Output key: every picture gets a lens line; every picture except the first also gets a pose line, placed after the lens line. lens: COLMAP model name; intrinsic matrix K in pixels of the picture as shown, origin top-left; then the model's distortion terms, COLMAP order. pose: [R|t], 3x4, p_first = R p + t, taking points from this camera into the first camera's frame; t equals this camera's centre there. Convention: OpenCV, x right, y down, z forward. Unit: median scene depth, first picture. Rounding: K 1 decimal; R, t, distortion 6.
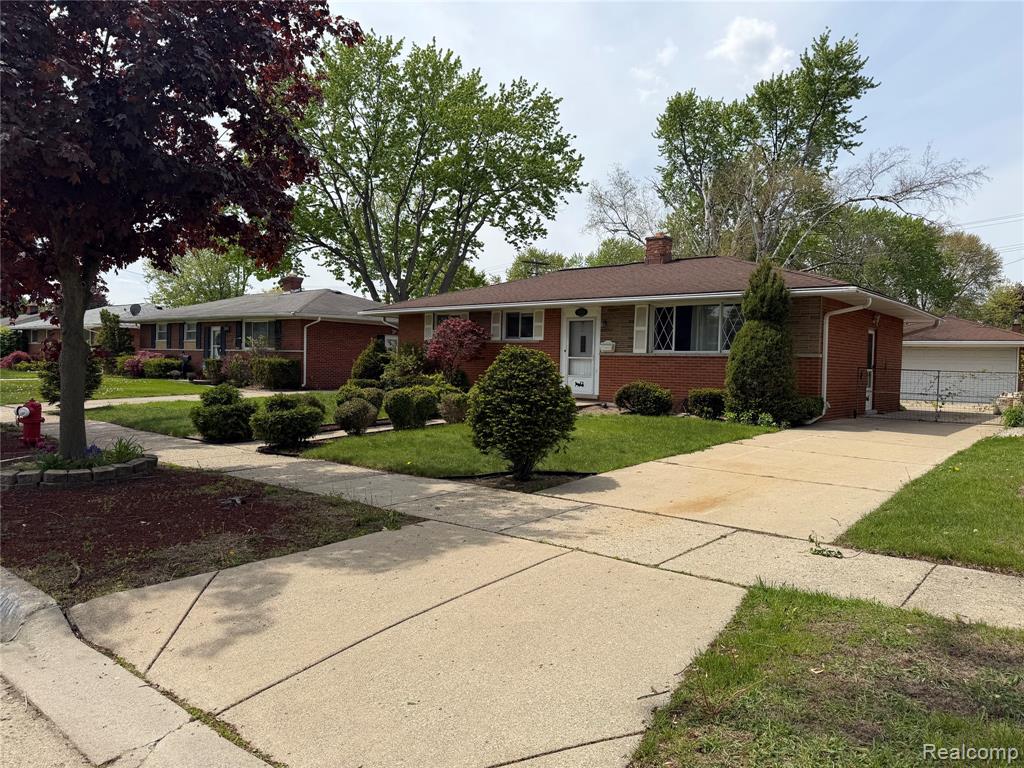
lens RADIAL K [[717.1, 0, 512.0], [0, 717.1, 384.0], [0, 0, 1]] dist [0.029865, -0.044756]
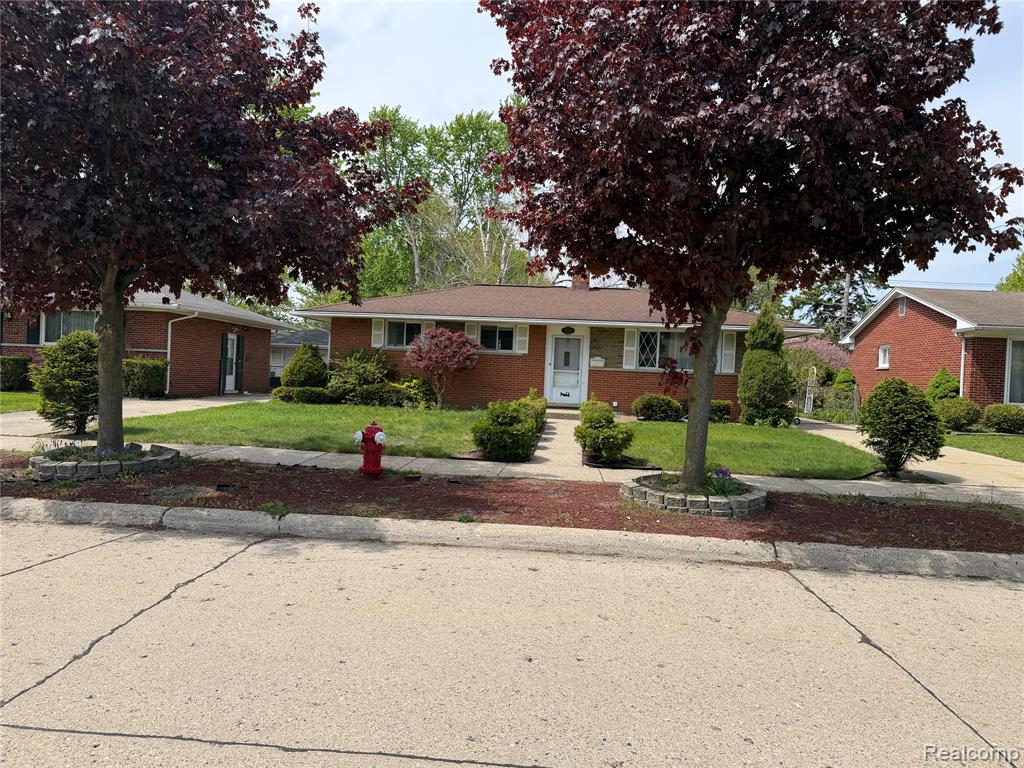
lens RADIAL K [[717.1, 0, 512.0], [0, 717.1, 384.0], [0, 0, 1]] dist [0.029865, -0.044756]
pose [[0.819843, 0.007199, 0.572543, -0.623978], [-0.009185, 0.999958, 0.000580, -0.016146], [-0.572515, -0.005734, 0.819874, 0.126356]]
